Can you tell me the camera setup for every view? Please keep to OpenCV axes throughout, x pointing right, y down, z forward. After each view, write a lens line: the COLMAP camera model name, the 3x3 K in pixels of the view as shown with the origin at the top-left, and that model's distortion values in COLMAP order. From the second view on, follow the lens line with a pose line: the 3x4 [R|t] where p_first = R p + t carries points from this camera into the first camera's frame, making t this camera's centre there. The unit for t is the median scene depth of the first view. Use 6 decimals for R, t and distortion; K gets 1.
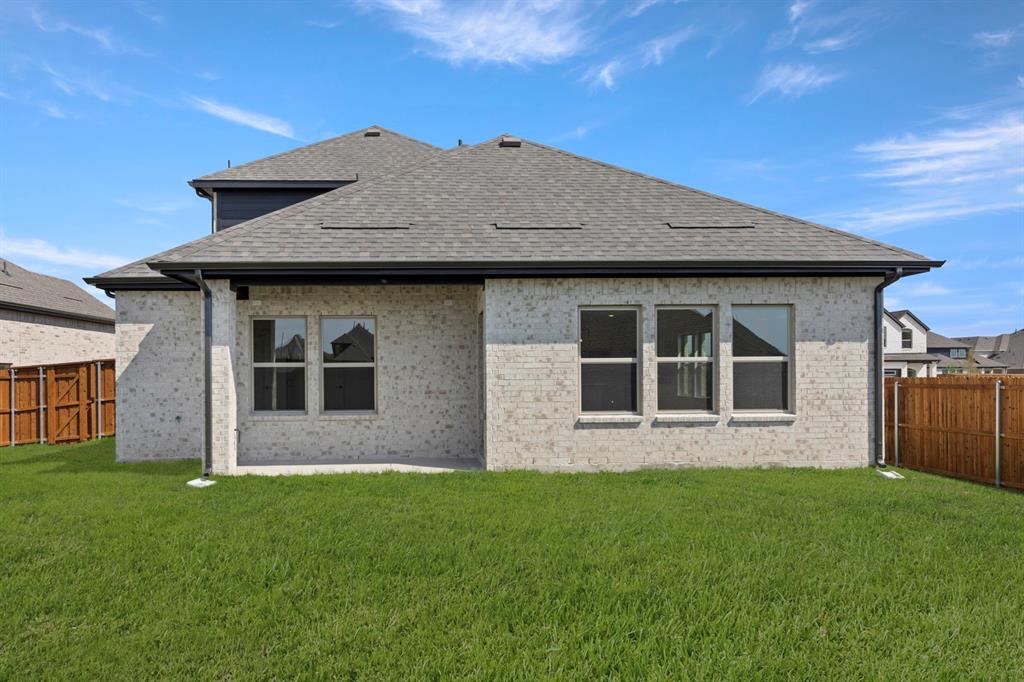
lens RADIAL K [[758.8, 0, 486.2], [0, 758.8, 372.4], [0, 0, 1]] dist [0.007808, -0.001195]
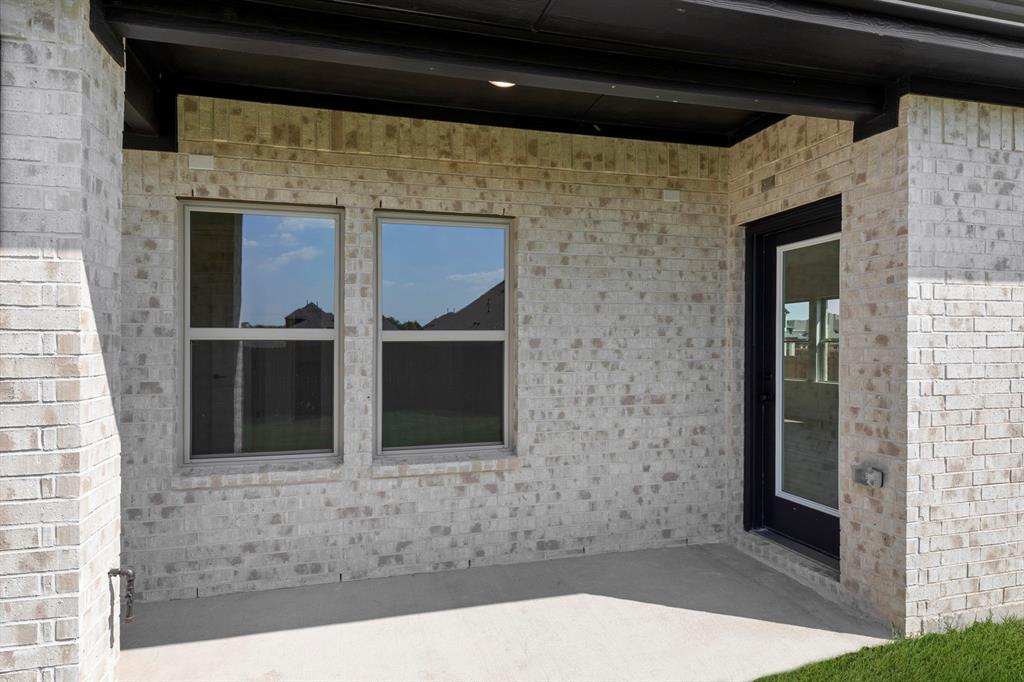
lens RADIAL K [[591.5, 0, 514.5], [0, 591.5, 339.5], [0, 0, 1]] dist [0.009138, -0.000710]
pose [[0.978814, 0.006673, 0.204642, -0.213445], [-0.004436, 0.999925, -0.011388, -0.004385], [-0.204702, 0.010239, 0.978771, 0.693456]]
